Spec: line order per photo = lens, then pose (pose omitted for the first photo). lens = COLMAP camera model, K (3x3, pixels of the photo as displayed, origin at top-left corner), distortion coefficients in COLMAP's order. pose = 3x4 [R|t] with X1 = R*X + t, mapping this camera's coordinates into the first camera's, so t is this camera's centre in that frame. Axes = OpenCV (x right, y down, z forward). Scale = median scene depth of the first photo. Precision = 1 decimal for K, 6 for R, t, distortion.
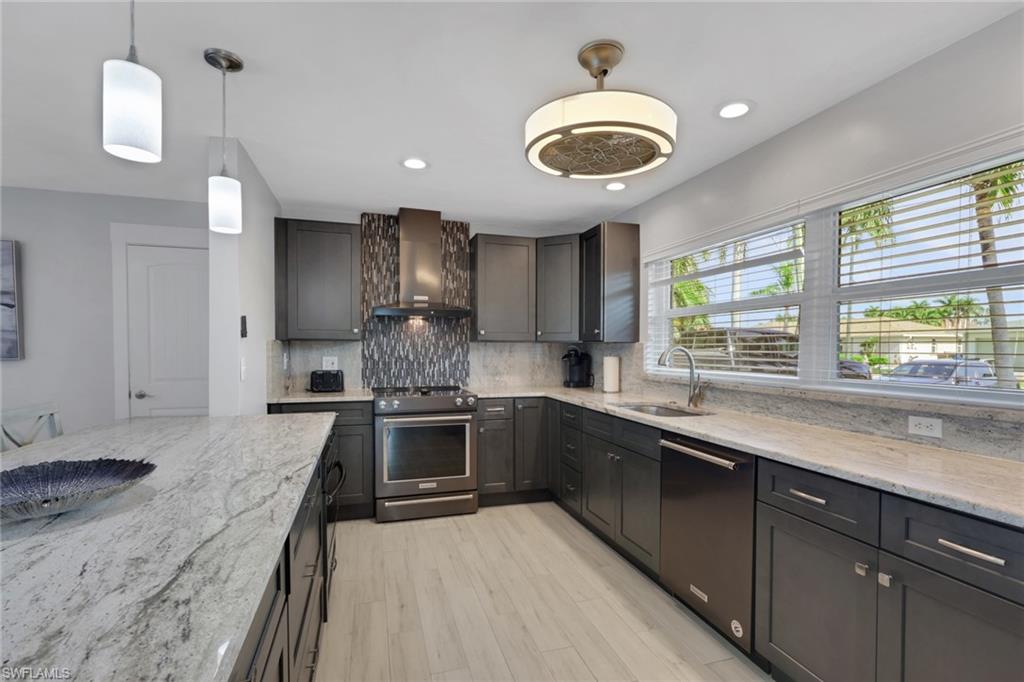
lens RADIAL K [[482.2, 0, 513.8], [0, 482.2, 358.7], [0, 0, 1]] dist [-0.006852, 0.001960]
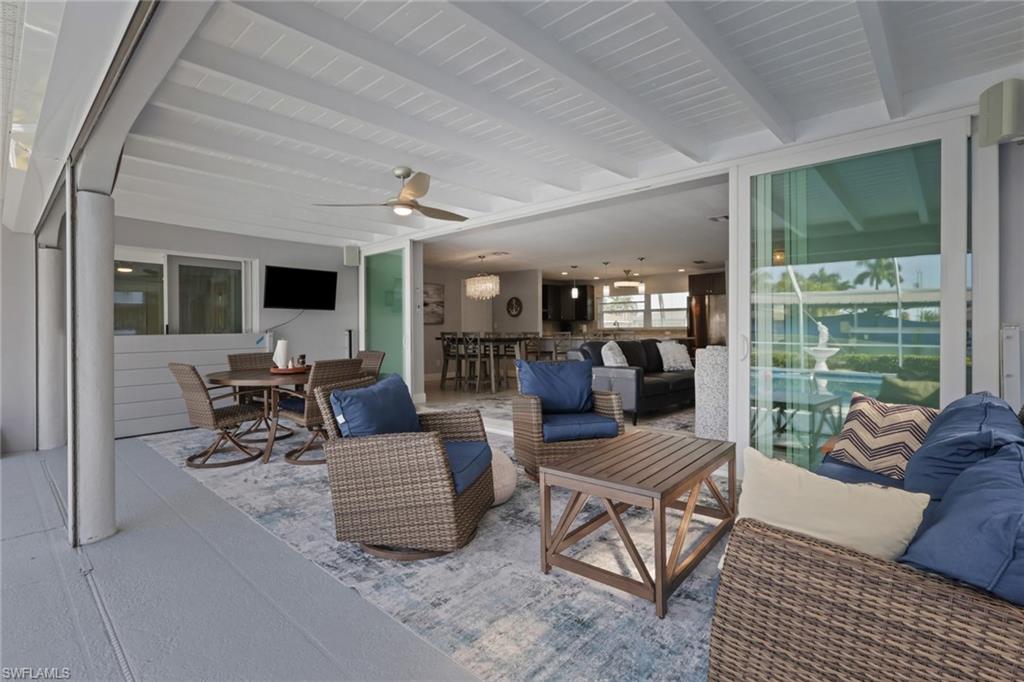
lens RADIAL K [[487.1, 0, 505.2], [0, 487.1, 333.5], [0, 0, 1]] dist [-0.006393, -0.000912]
pose [[0.867868, -0.007029, 0.496745, -1.978281], [0.015020, 0.999814, -0.012094, 0.092672], [-0.496568, 0.017957, 0.867812, -1.657009]]
